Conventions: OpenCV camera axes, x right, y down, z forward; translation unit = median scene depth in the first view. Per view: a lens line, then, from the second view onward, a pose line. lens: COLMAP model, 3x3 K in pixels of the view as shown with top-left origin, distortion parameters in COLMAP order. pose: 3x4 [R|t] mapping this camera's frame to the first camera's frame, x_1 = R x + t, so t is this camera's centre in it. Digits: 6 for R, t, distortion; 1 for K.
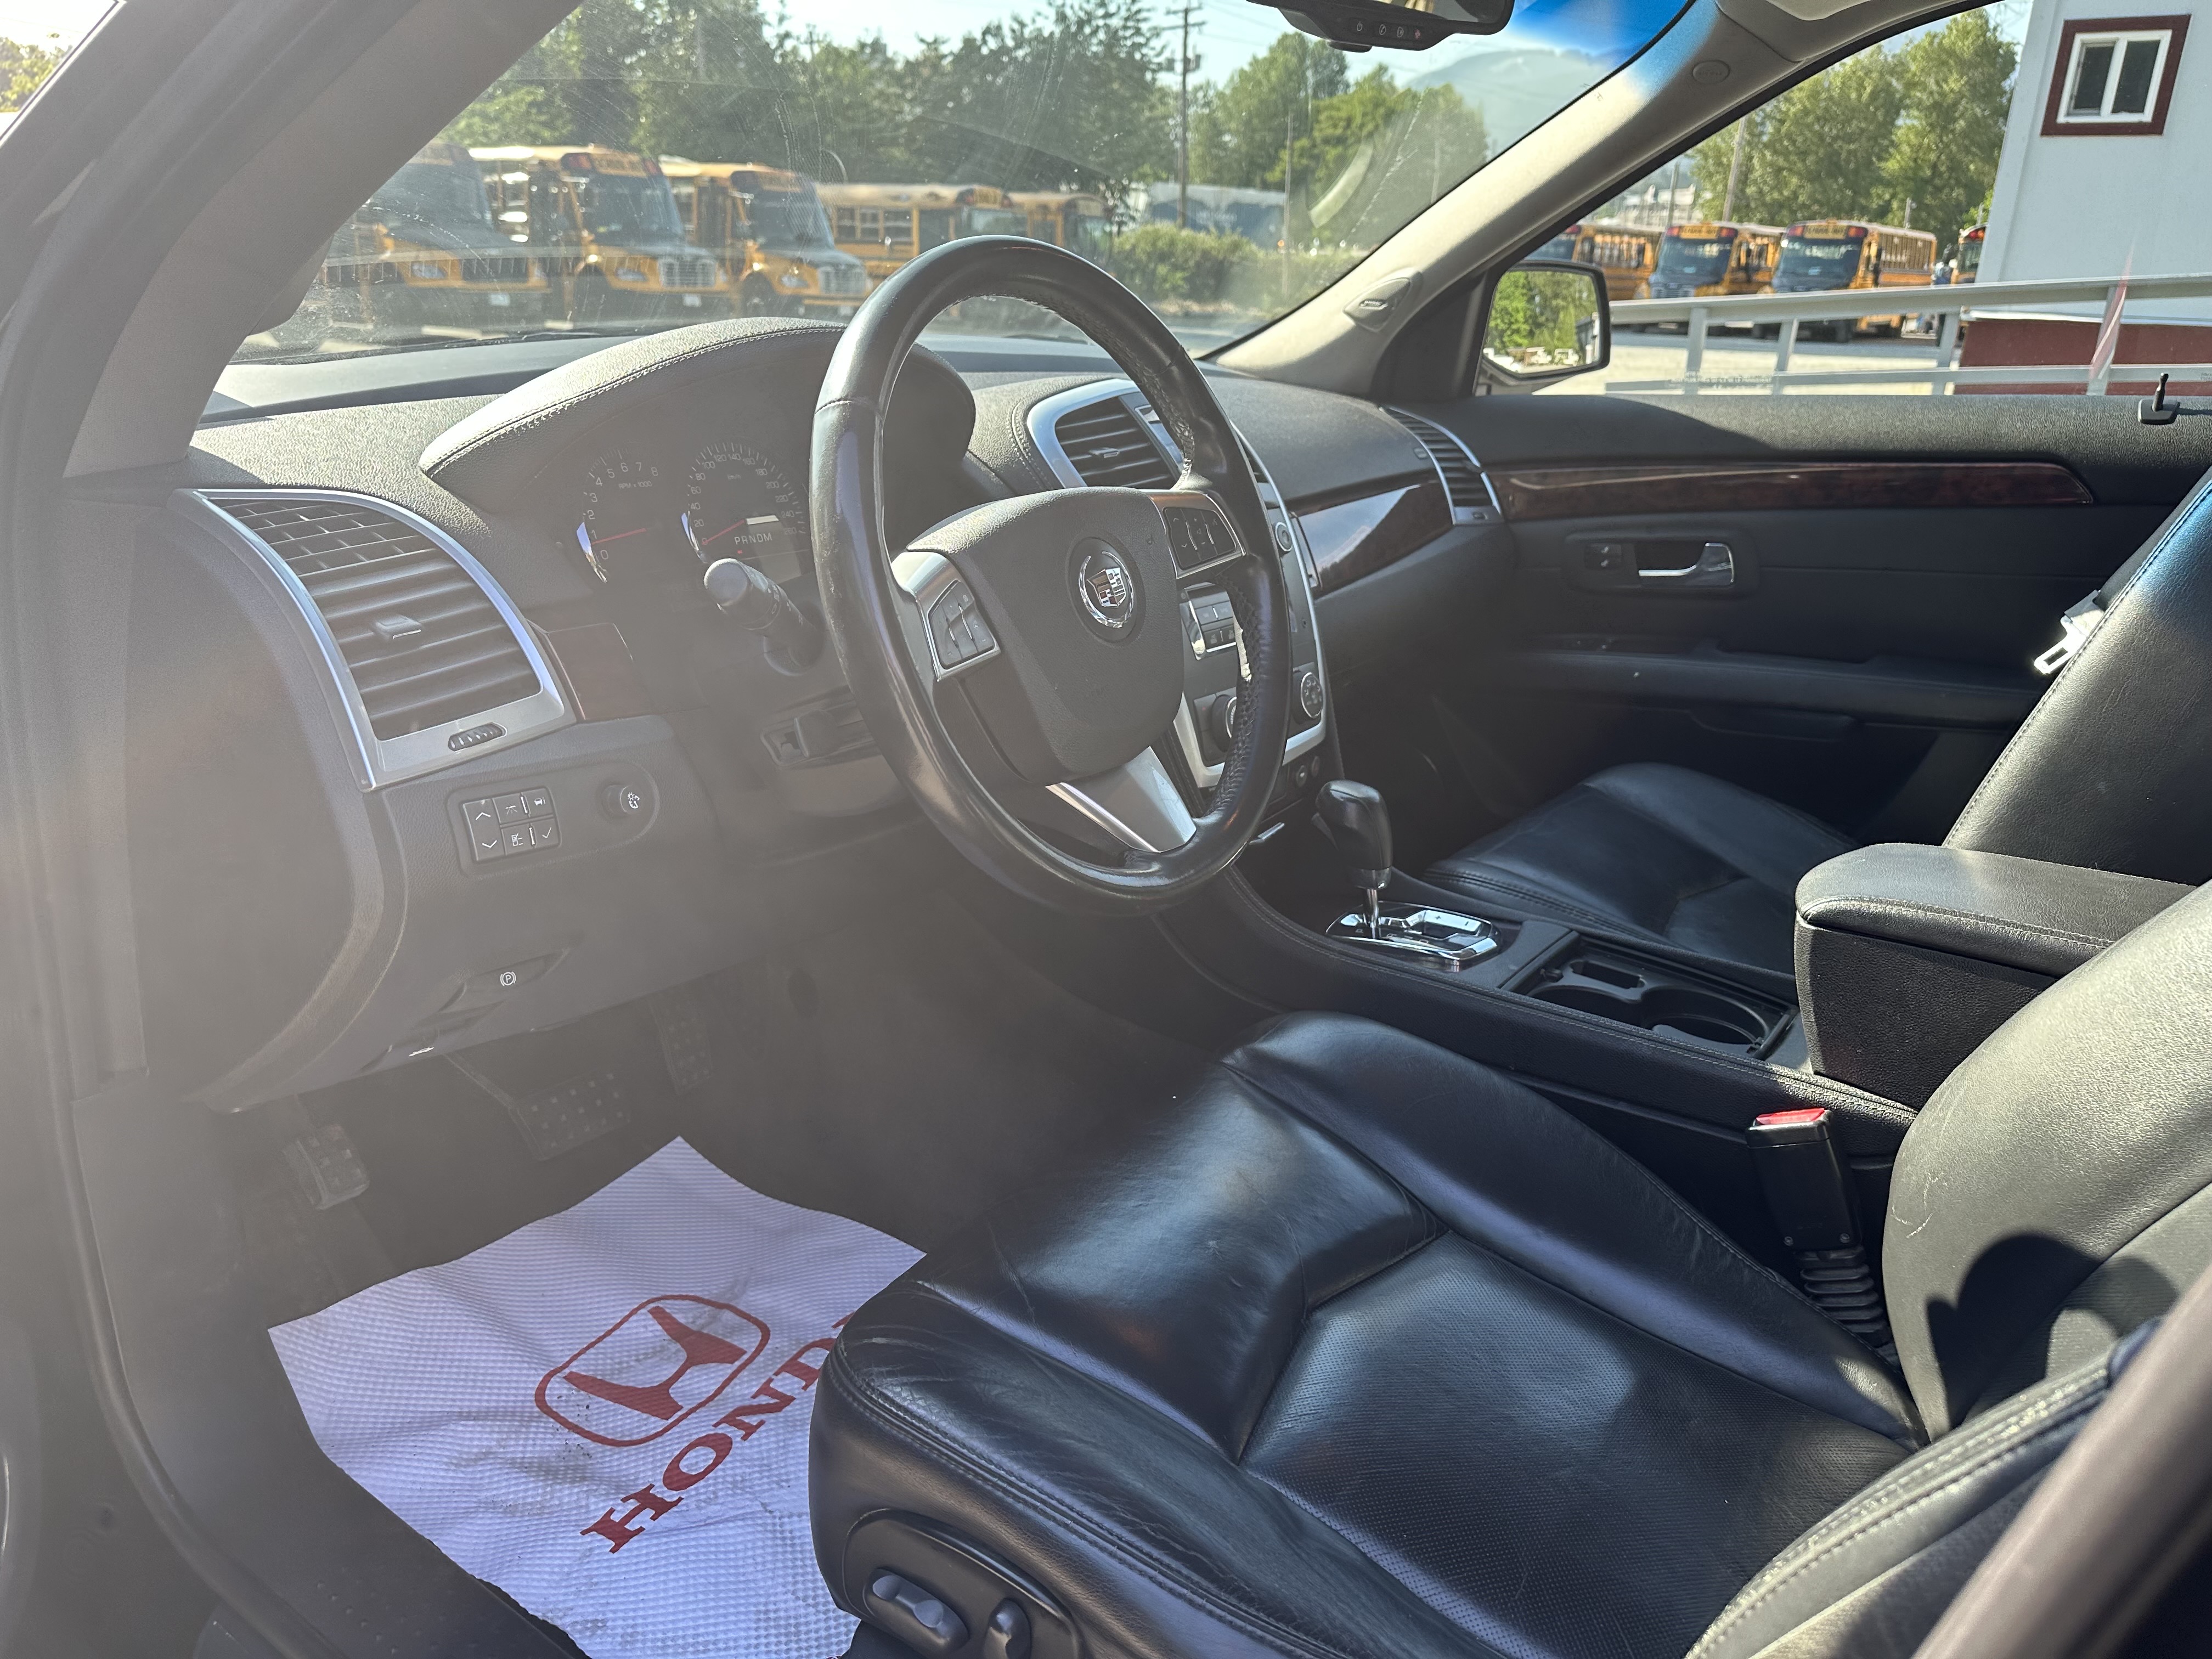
lens RADIAL K [[1546.9, 0, 1117.7], [0, 1546.9, 852.1], [0, 0, 1]] dist [0.054838, -0.062744]
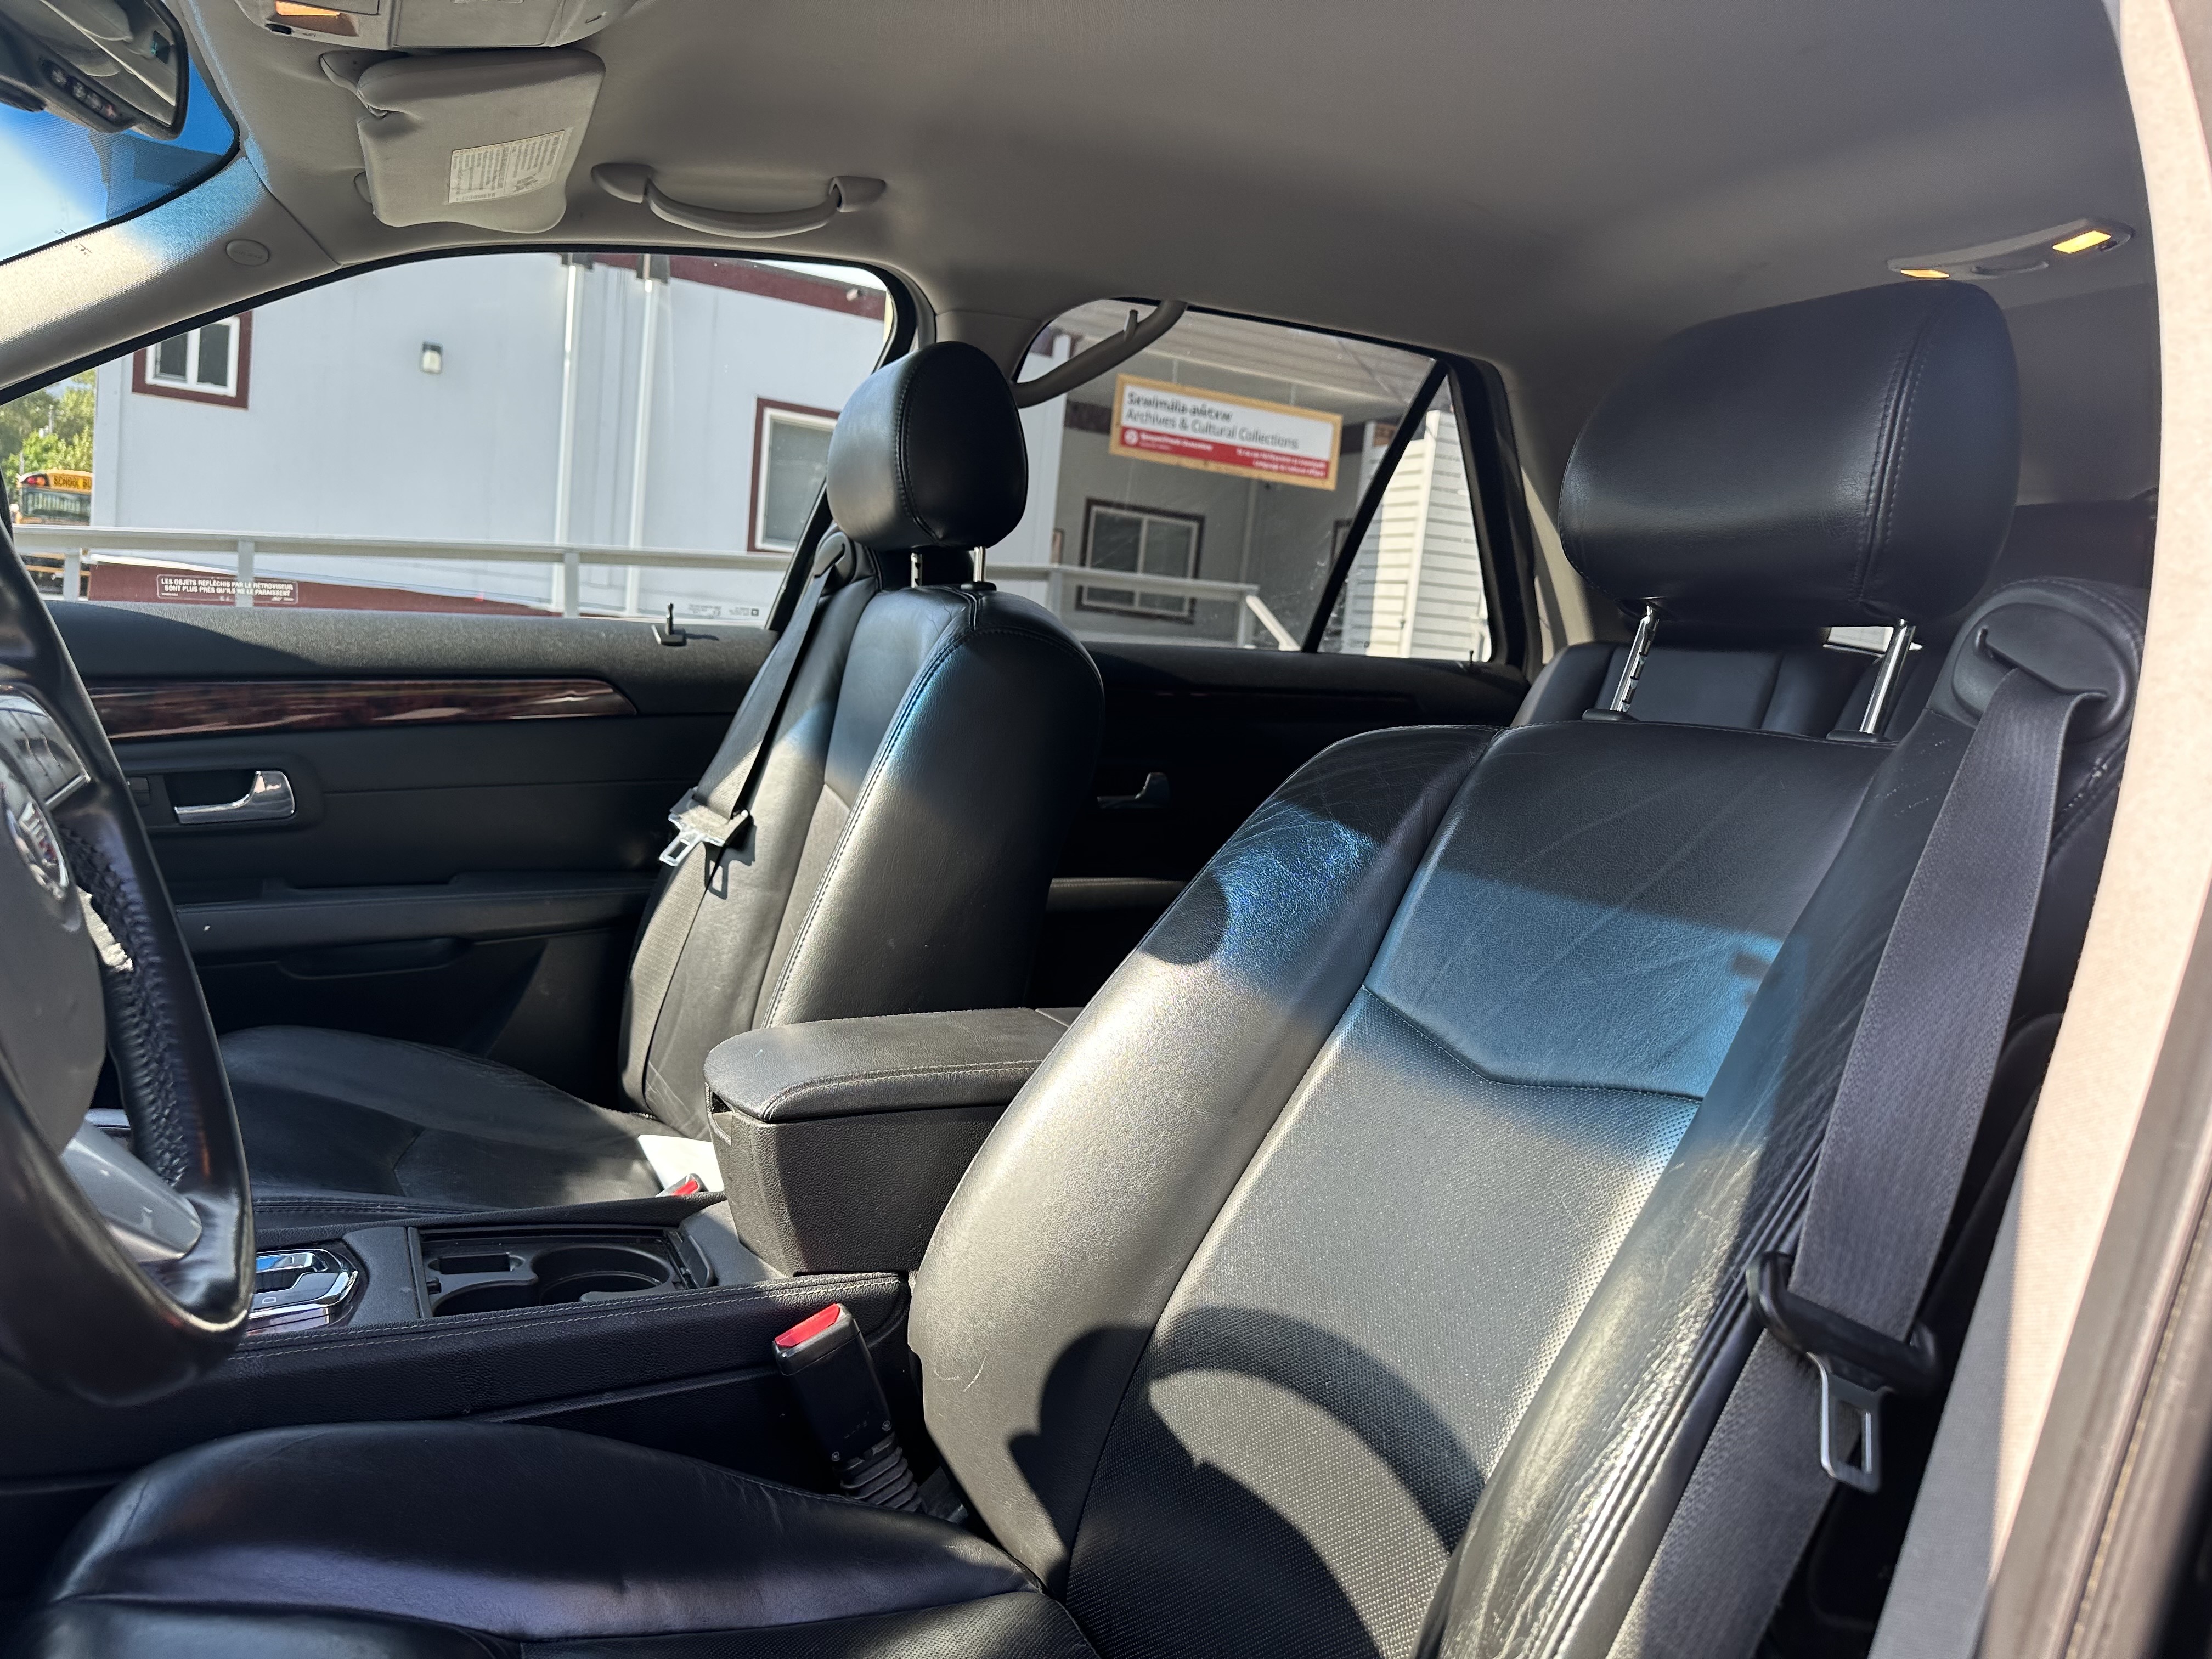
lens RADIAL K [[1546.9, 0, 1083.3], [0, 1546.9, 823.8], [0, 0, 1]] dist [0.054838, -0.062744]
pose [[0.472682, -0.077932, 0.877781, -0.245110], [0.225687, 0.973567, -0.035096, -0.047268], [-0.851844, 0.214693, 0.477776, 0.275105]]
